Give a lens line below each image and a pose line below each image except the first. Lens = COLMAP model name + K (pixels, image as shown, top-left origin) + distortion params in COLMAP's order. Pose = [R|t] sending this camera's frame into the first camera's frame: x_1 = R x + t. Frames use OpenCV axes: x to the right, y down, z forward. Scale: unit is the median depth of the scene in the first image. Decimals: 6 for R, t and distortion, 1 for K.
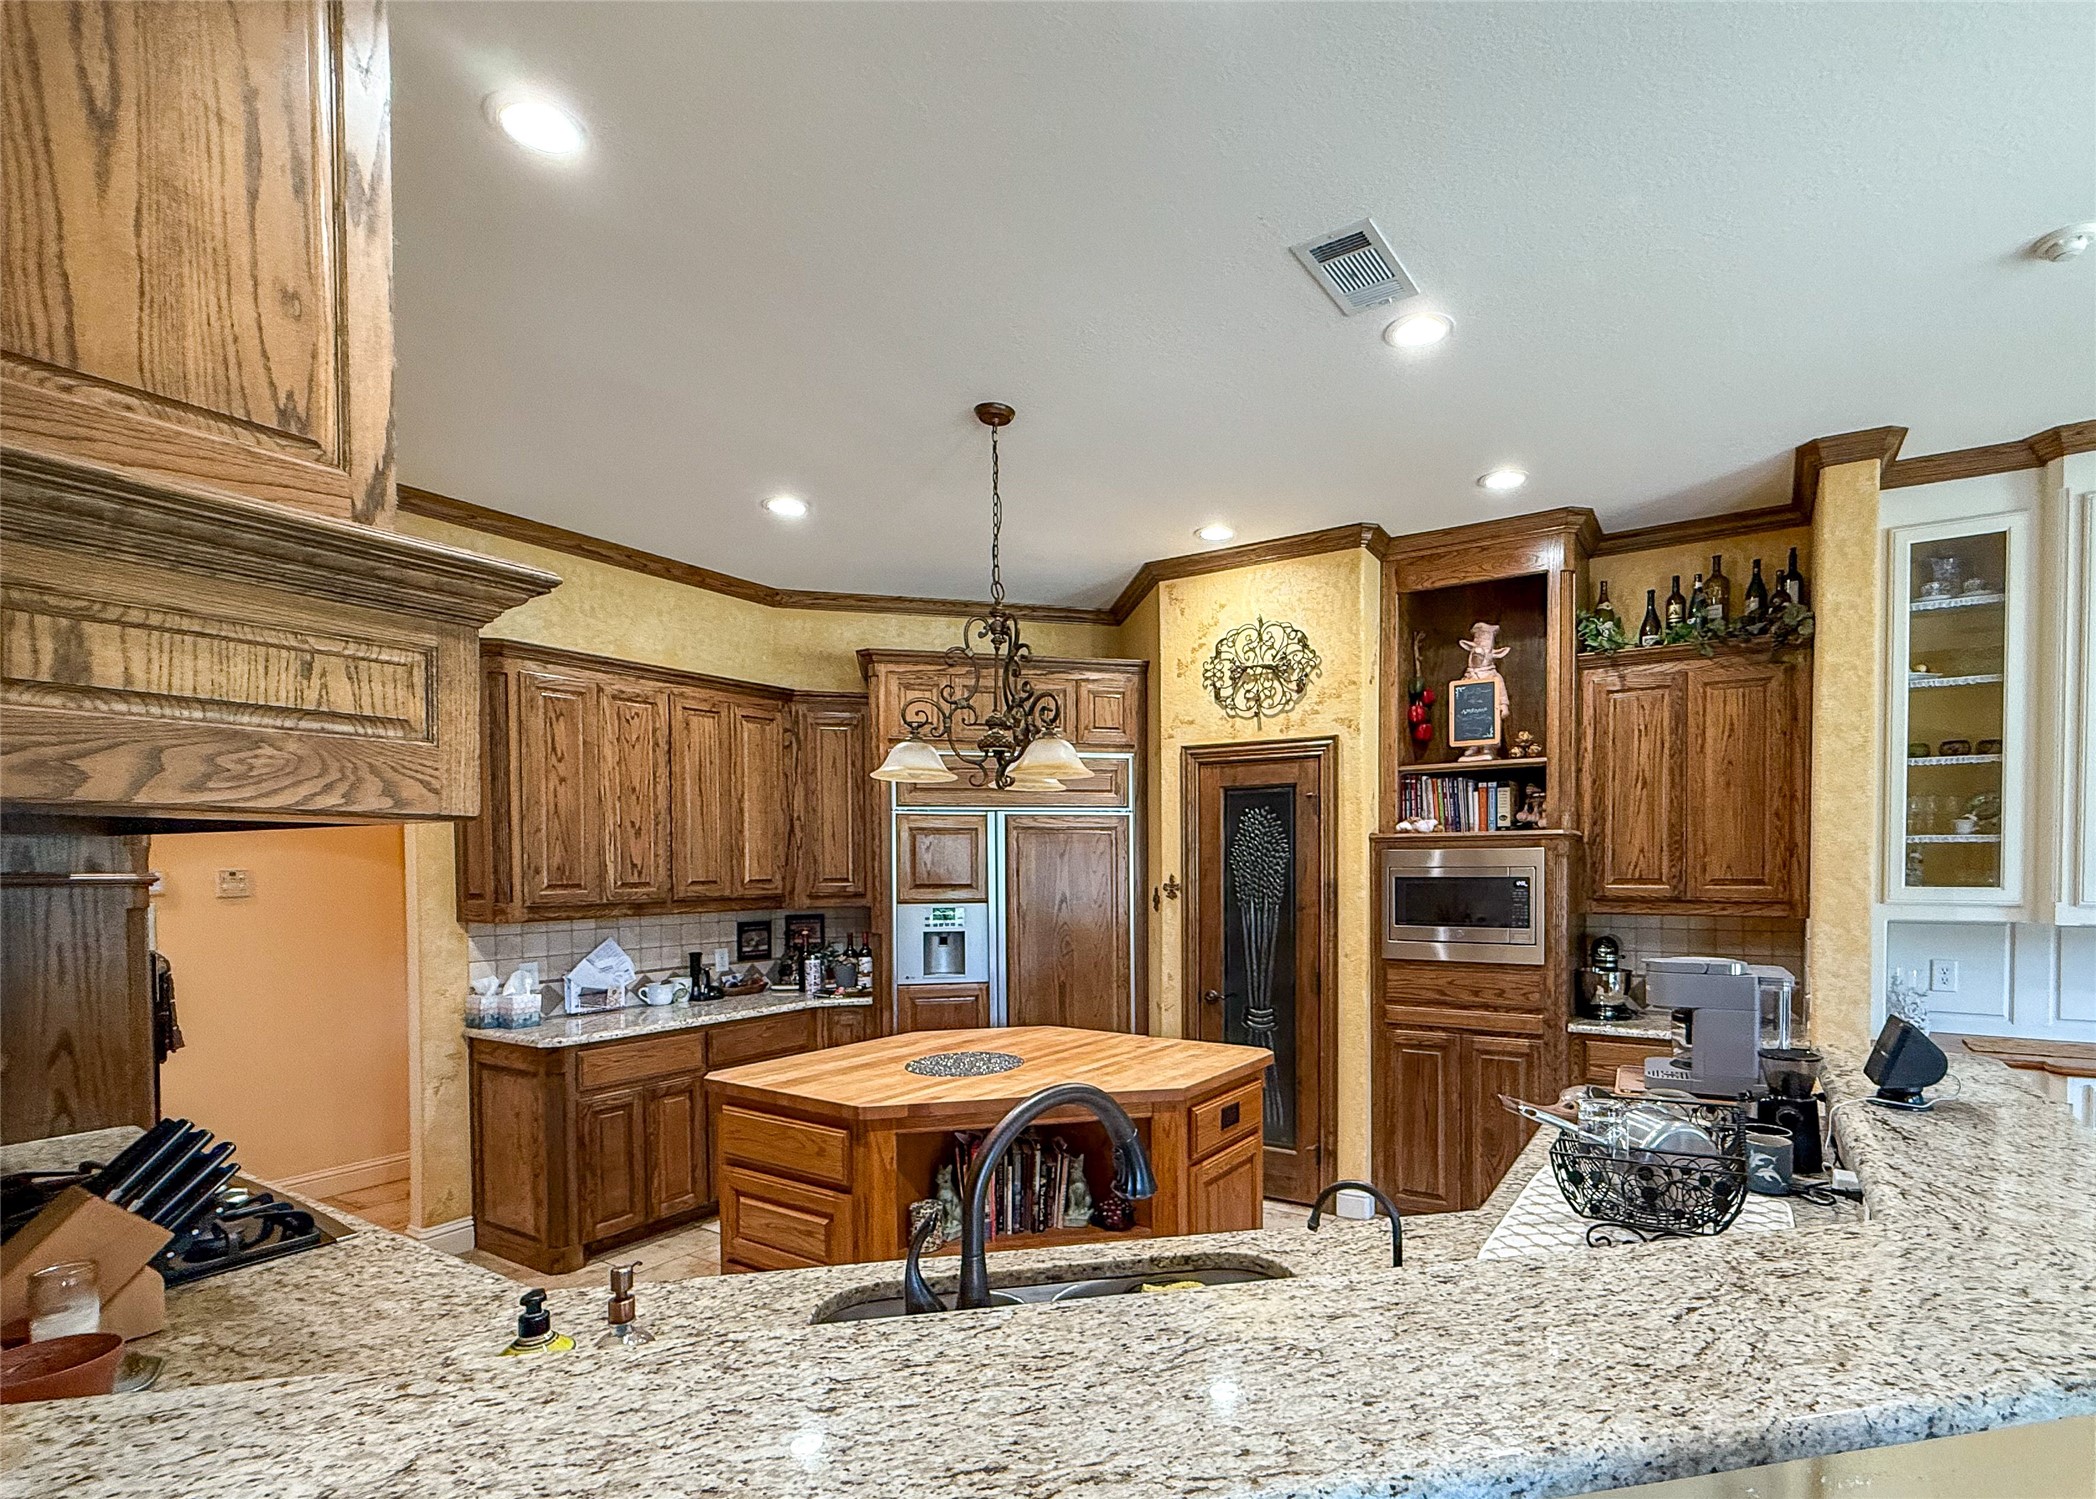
lens RADIAL K [[1030.6, 0, 1130.3], [0, 1030.6, 888.0], [0, 0, 1]] dist [0.004909, 0.000442]
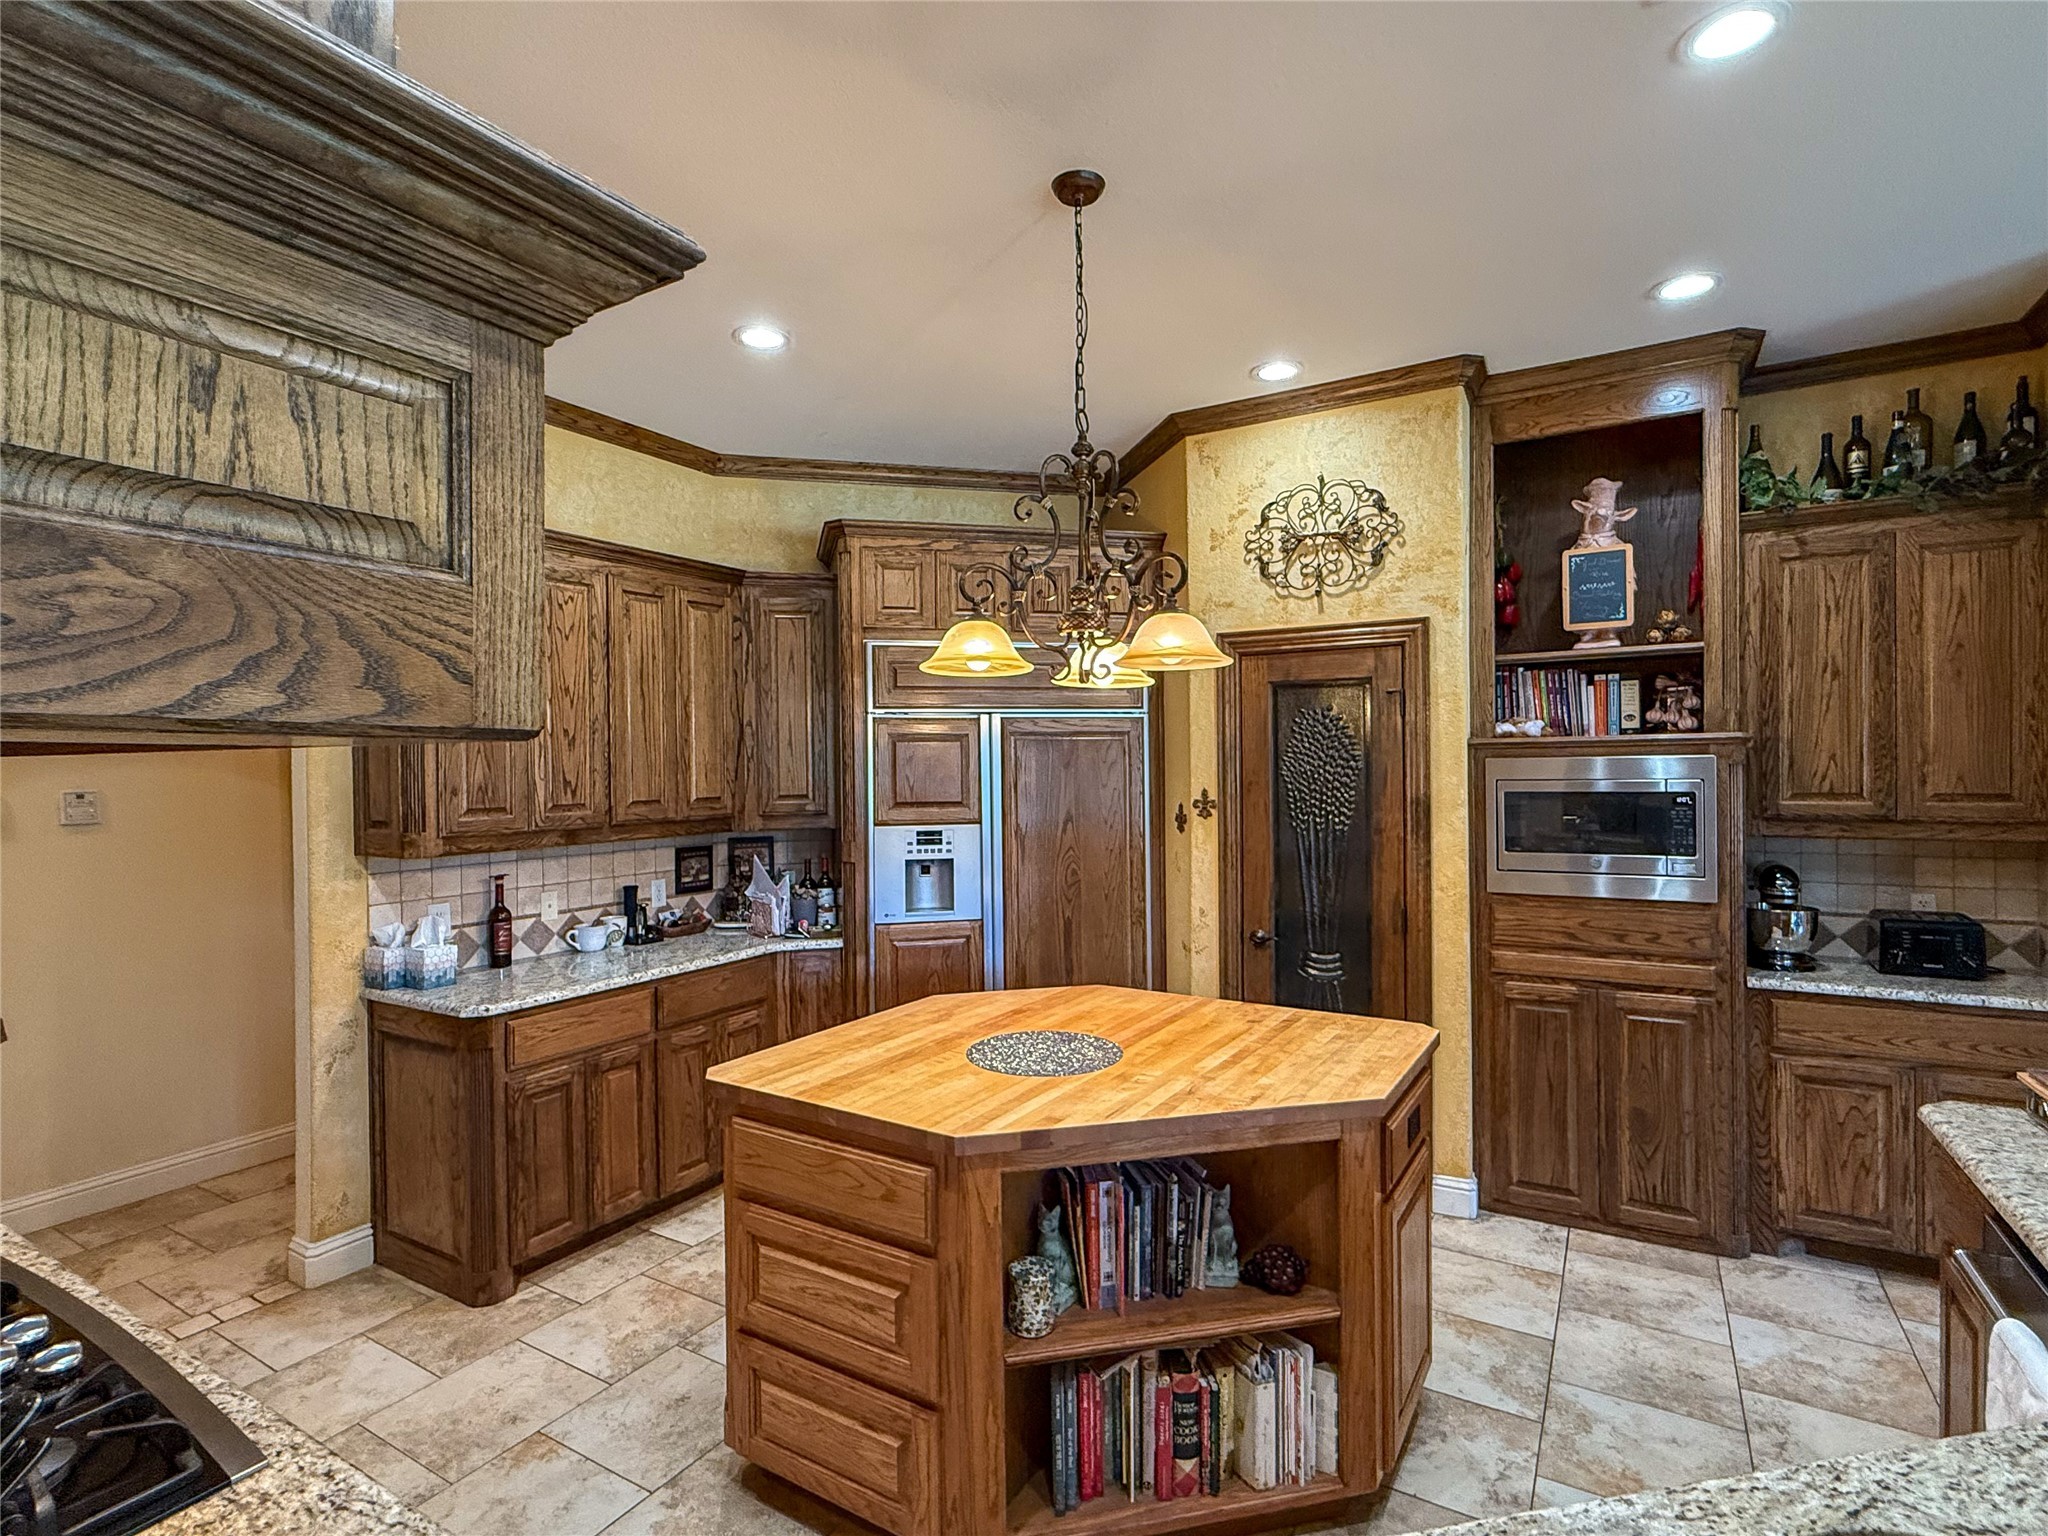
lens RADIAL K [[1036.9, 0, 973.3], [0, 1036.9, 773.1], [0, 0, 1]] dist [0.002666, -0.000016]
pose [[0.999930, -0.006000, -0.010225, -0.155441], [0.005831, 0.999847, -0.016469, -0.014727], [0.010323, 0.016408, 0.999812, 0.188958]]
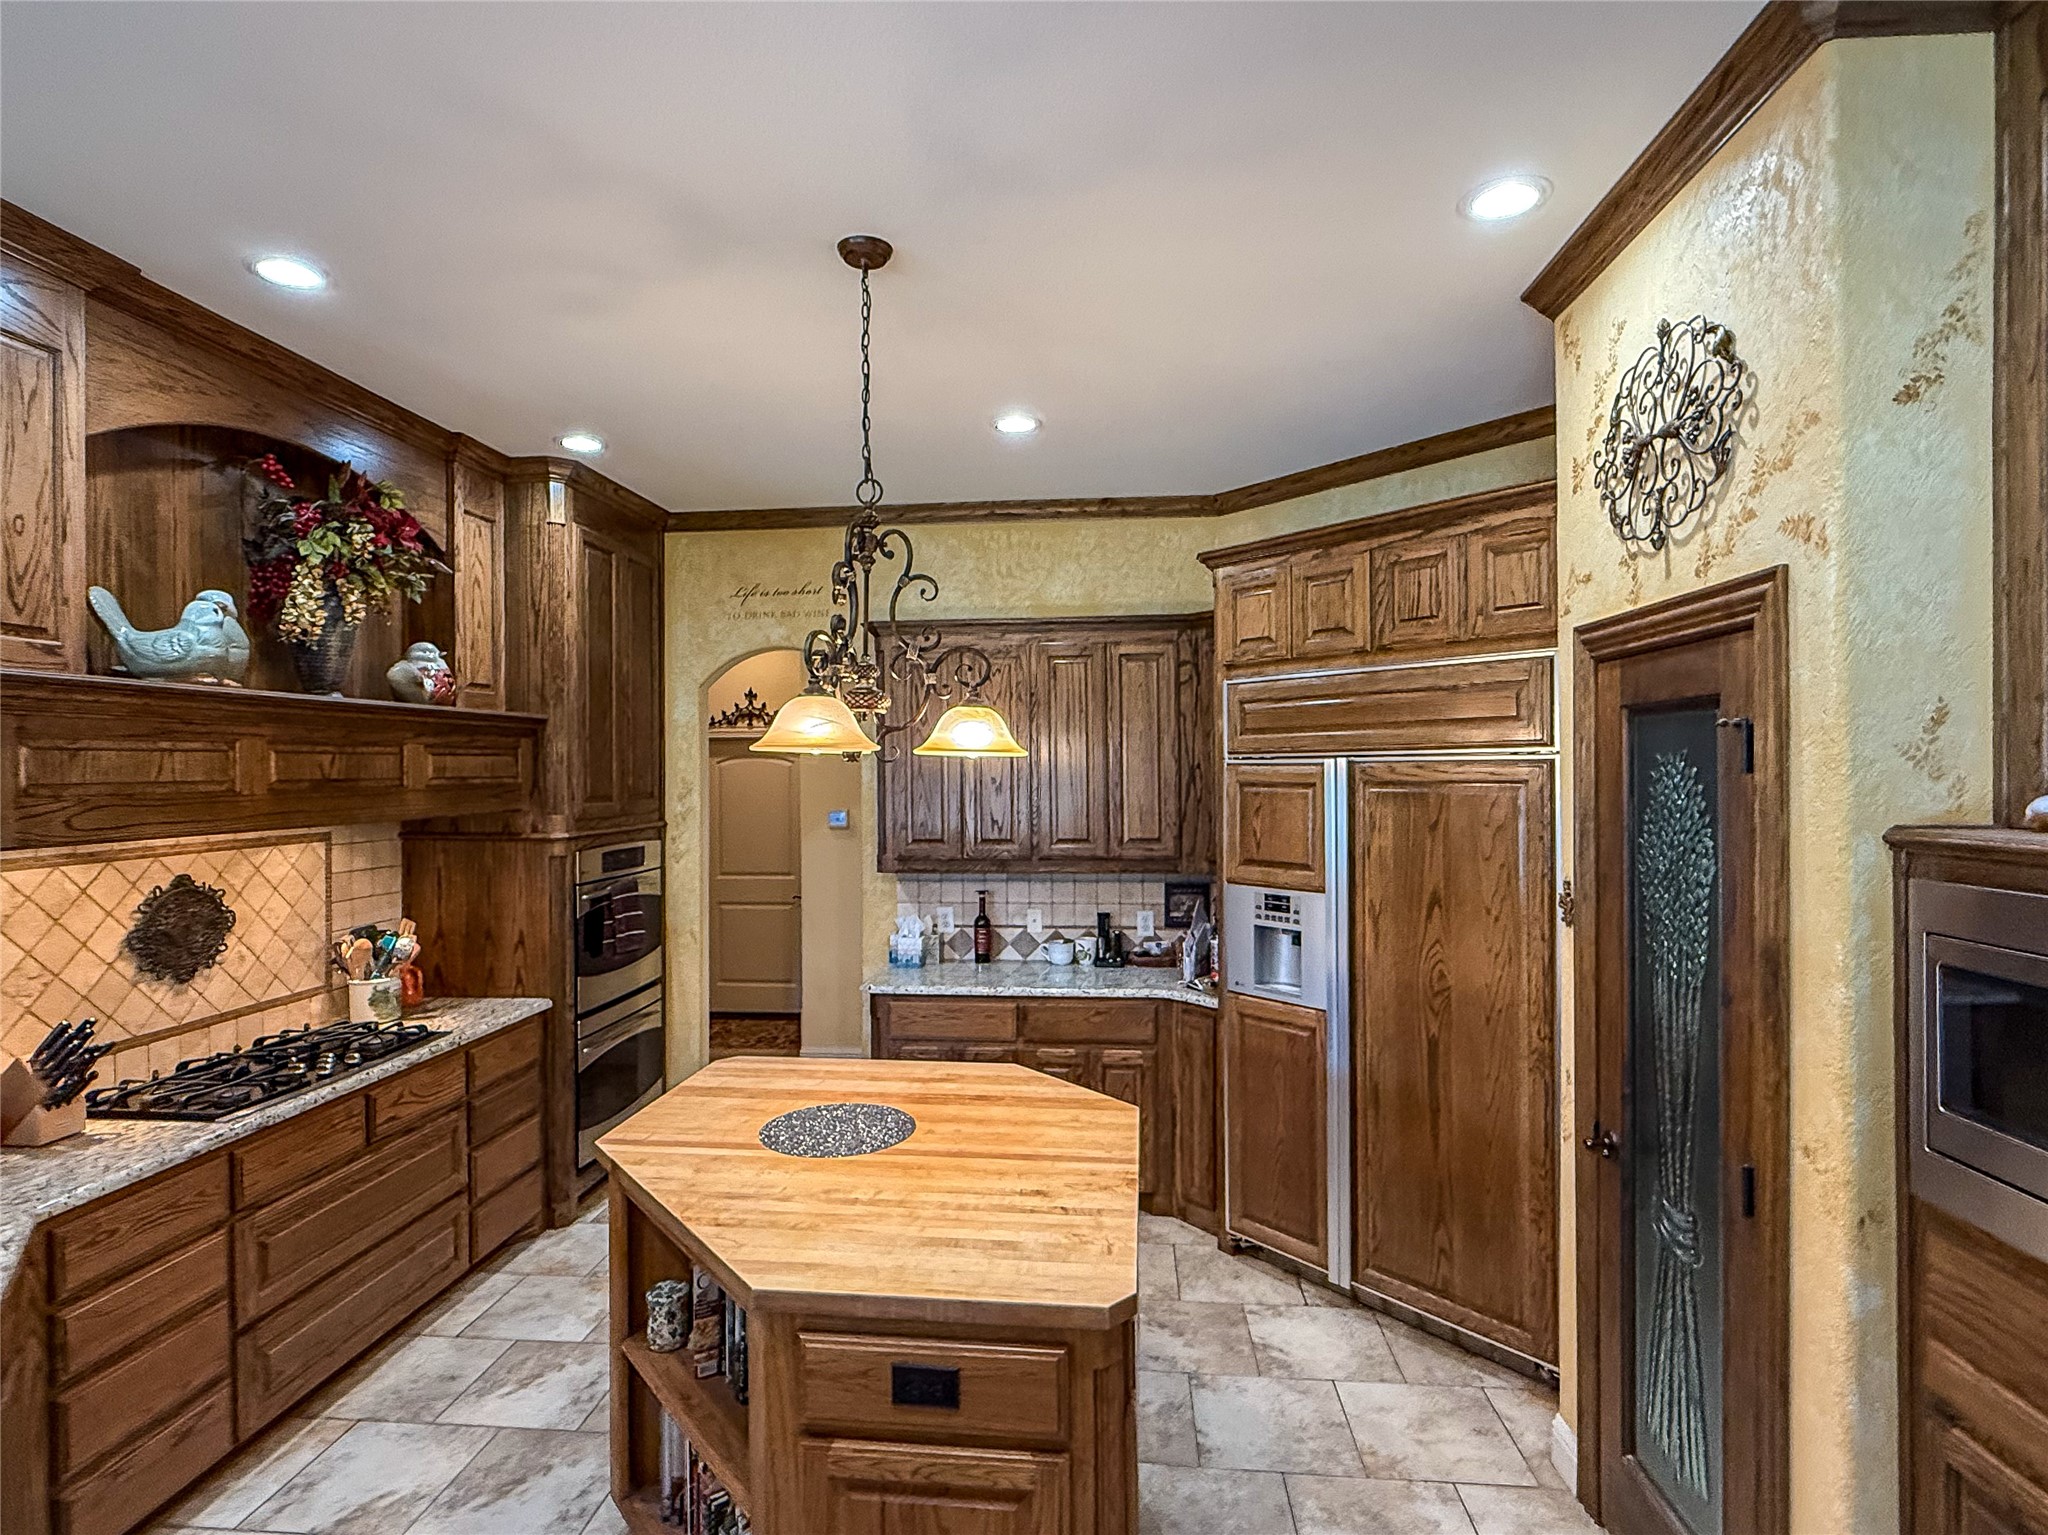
lens RADIAL K [[1036.9, 0, 1022.3], [0, 1036.9, 770.6], [0, 0, 1]] dist [0.002666, -0.000016]
pose [[0.431164, 0.002320, -0.902271, 0.444182], [-0.014863, 0.999879, -0.004531, -0.068890], [0.902151, 0.015364, 0.431146, 0.603980]]
